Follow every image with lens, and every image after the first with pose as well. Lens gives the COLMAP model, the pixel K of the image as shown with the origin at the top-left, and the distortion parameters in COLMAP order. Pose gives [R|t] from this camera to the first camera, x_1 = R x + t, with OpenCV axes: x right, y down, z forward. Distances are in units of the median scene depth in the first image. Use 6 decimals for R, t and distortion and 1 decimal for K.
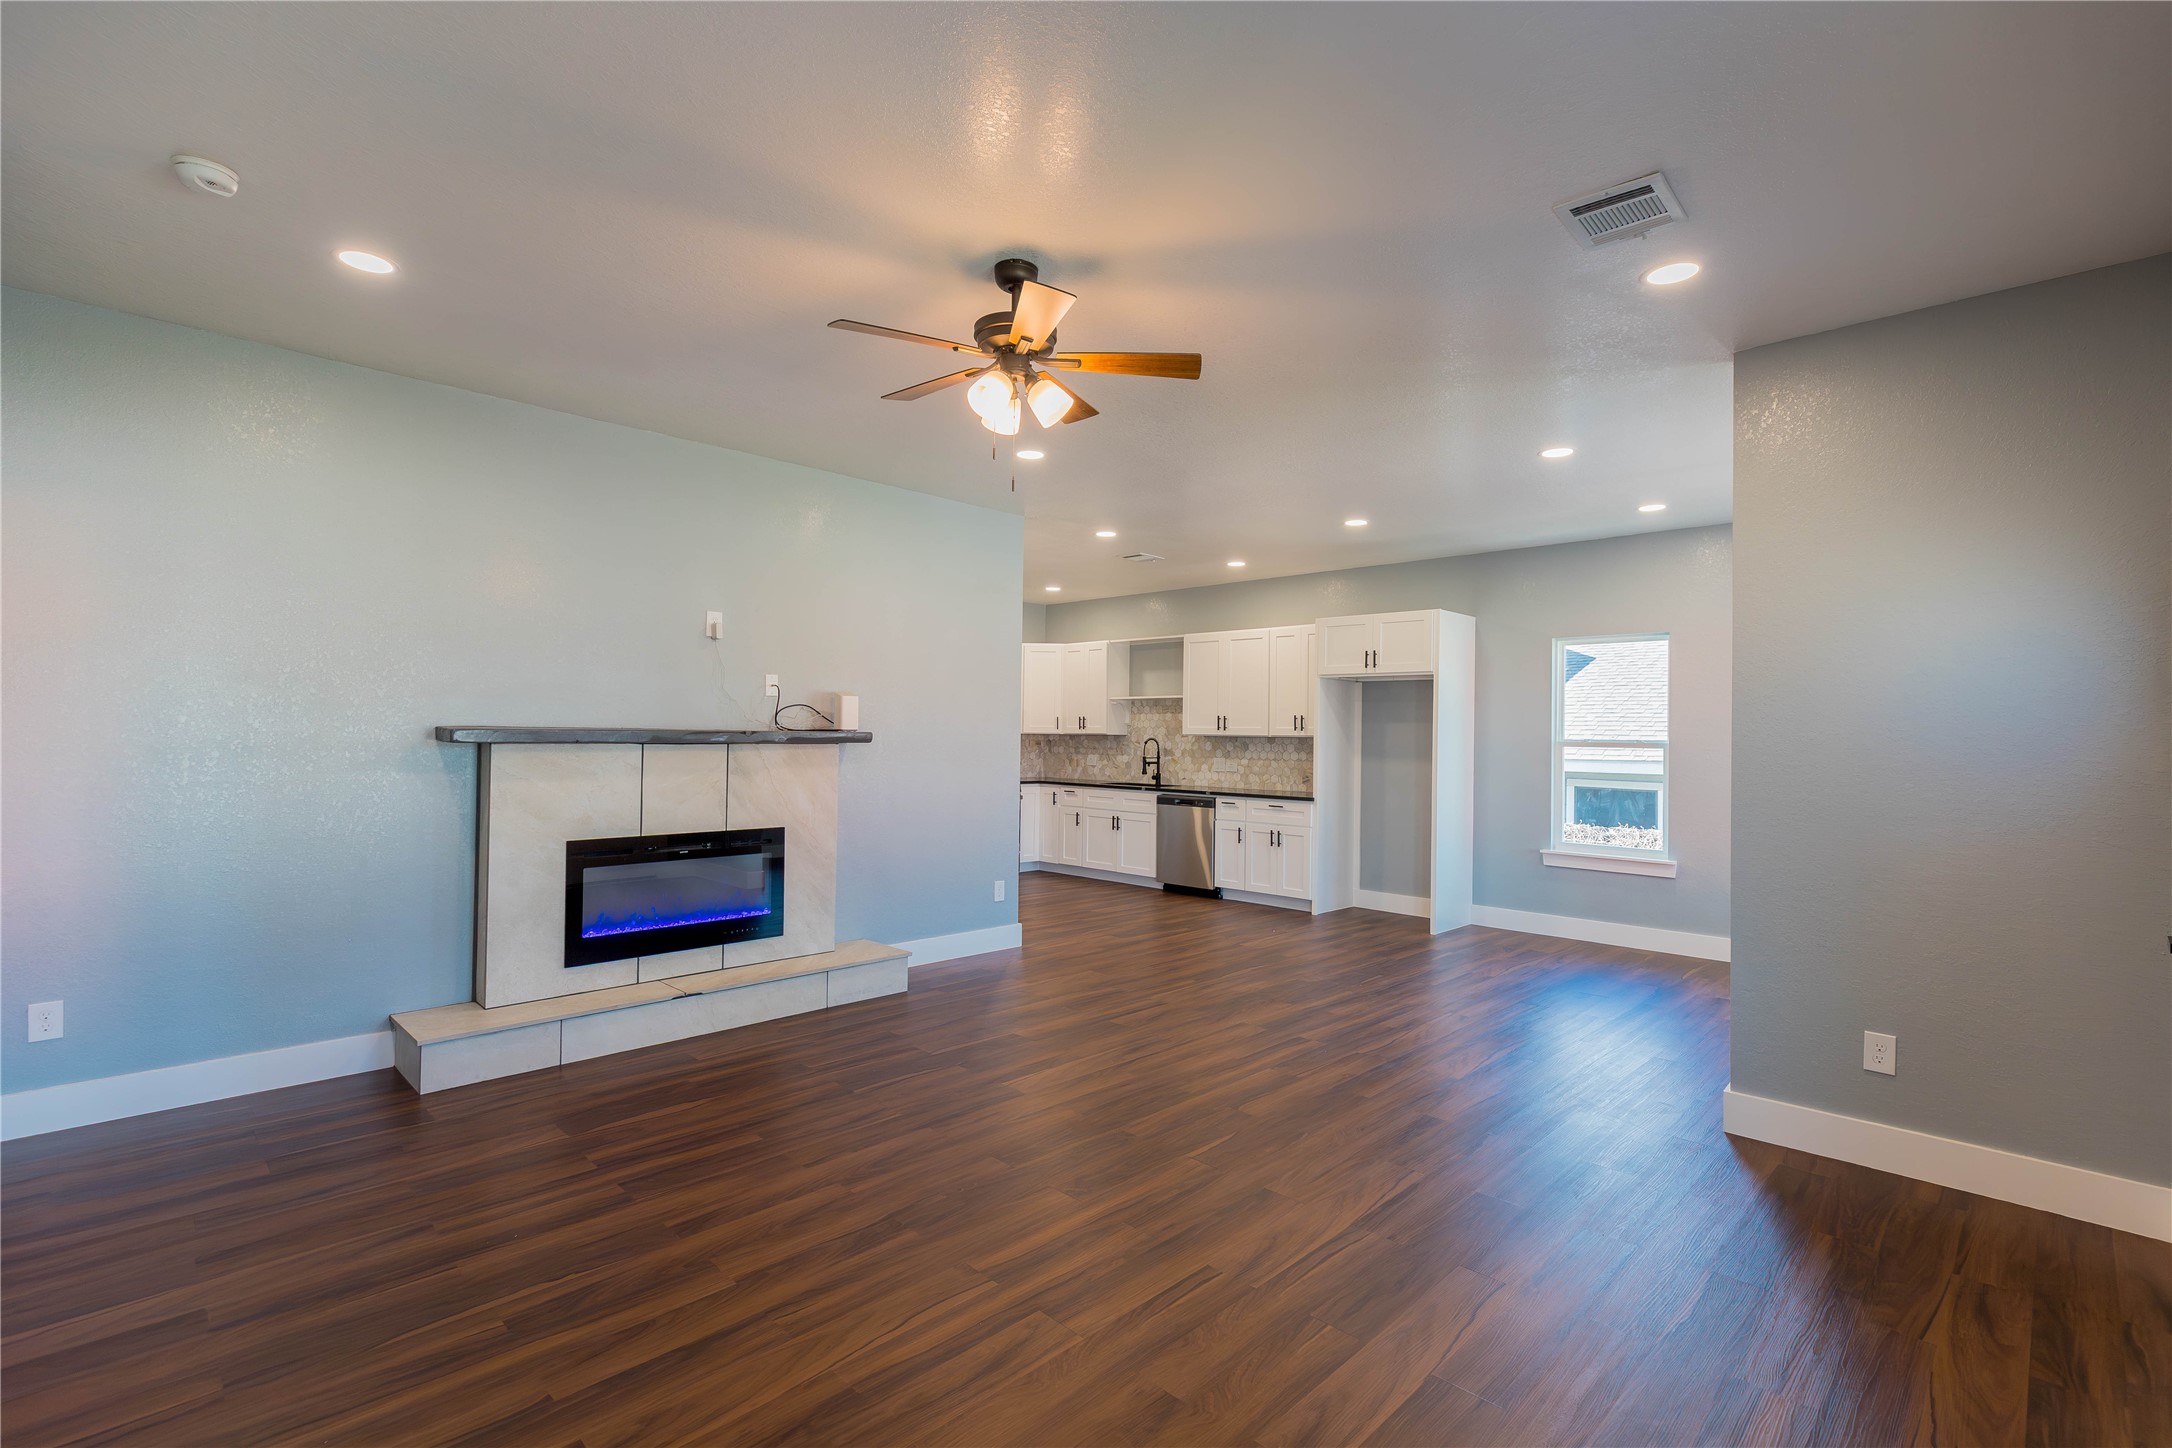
lens RADIAL K [[996.2, 0, 1086.0], [0, 996.2, 724.0], [0, 0, 1]] dist [0.001564, -0.000083]
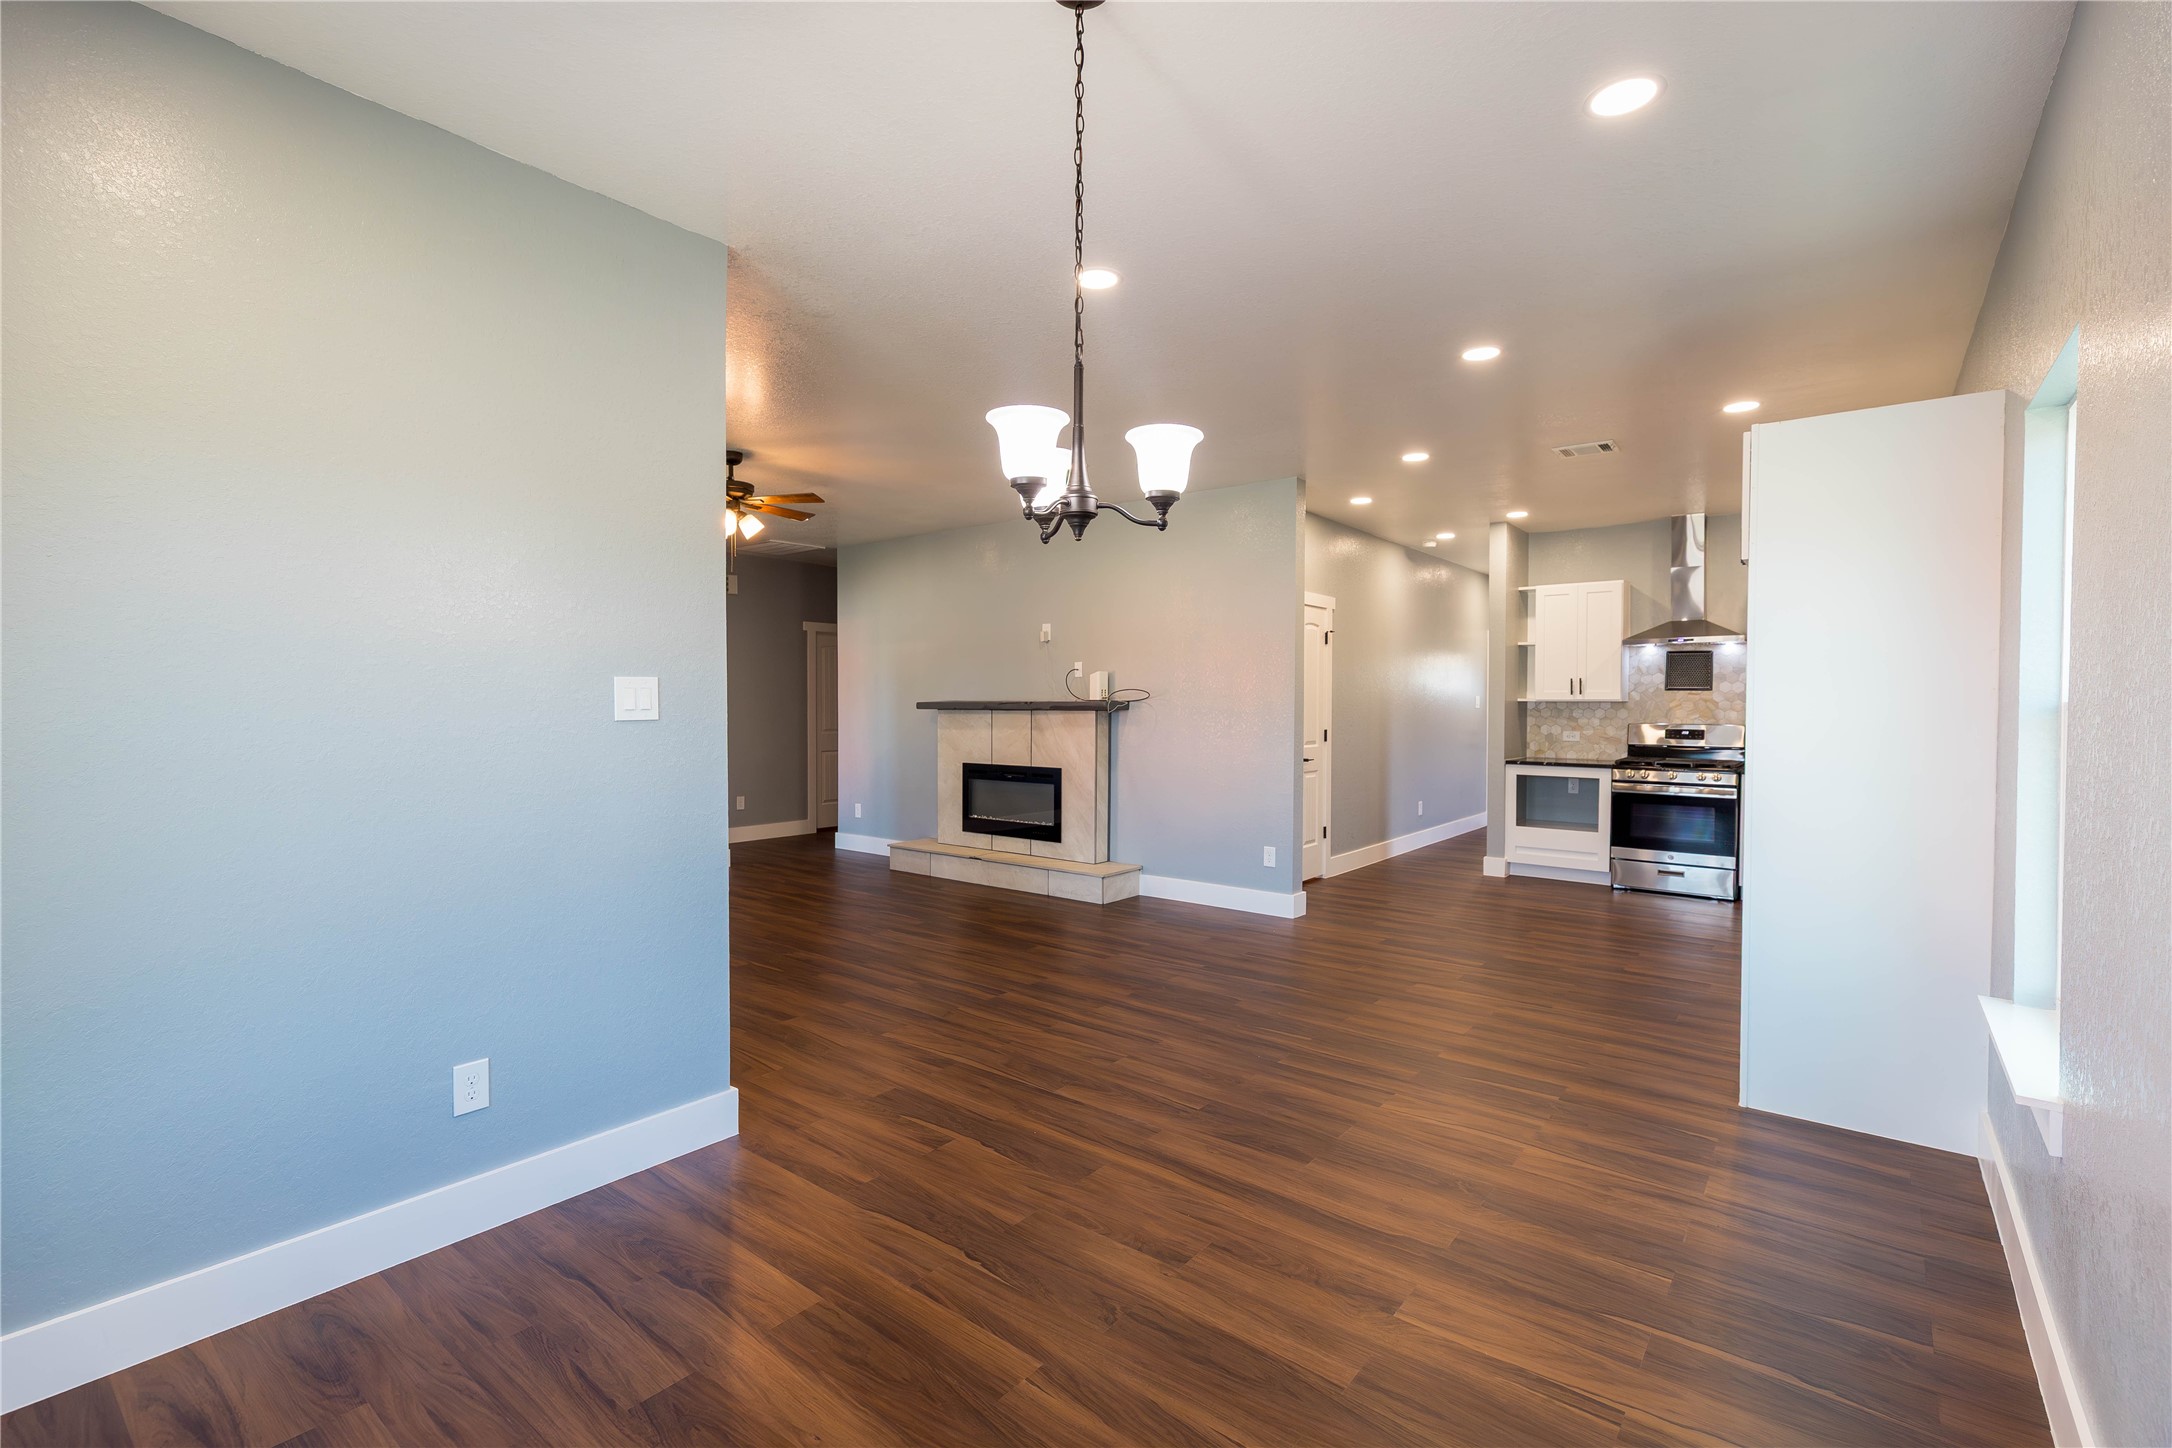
lens RADIAL K [[970.5, 0, 1081.7], [0, 970.5, 734.1], [0, 0, 1]] dist [0.002322, 0.000177]
pose [[0.108513, 0.023342, -0.993821, 1.170337], [0.012922, 0.999607, 0.024889, 0.020187], [0.994011, -0.015543, 0.108169, 0.933362]]
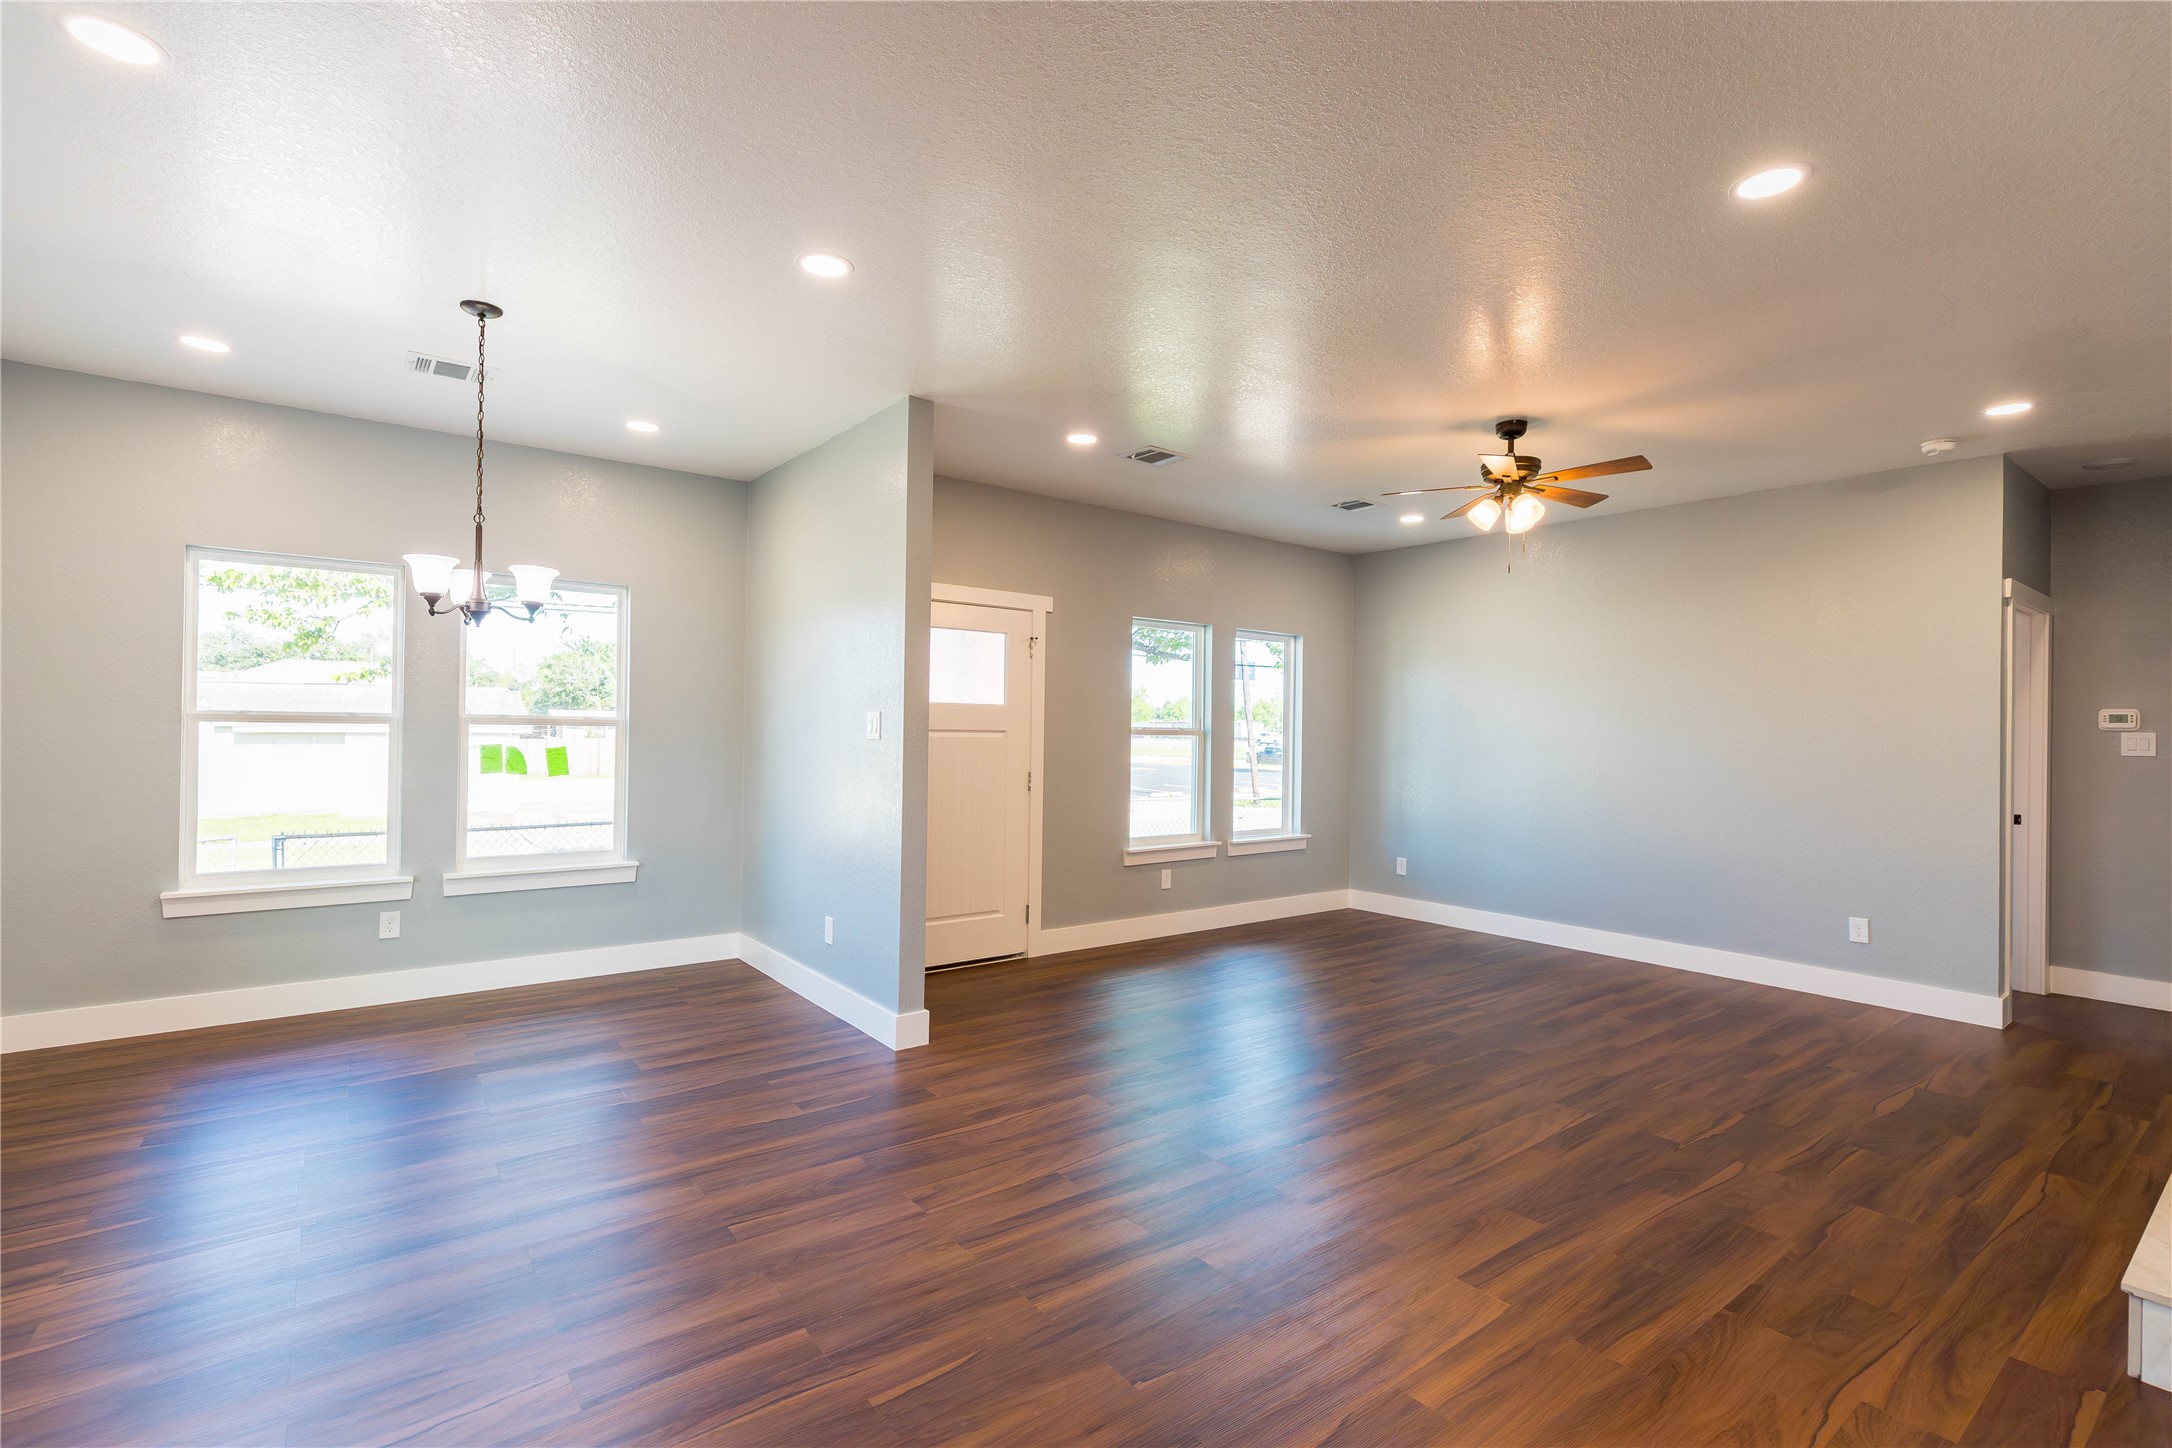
lens RADIAL K [[996.2, 0, 1086.0], [0, 996.2, 724.0], [0, 0, 1]] dist [0.001564, -0.000083]
pose [[-0.990344, -0.026030, 0.136165, 0.220246], [-0.028888, 0.999401, -0.019060, 0.021443], [-0.135588, -0.022810, -0.990503, 1.635941]]
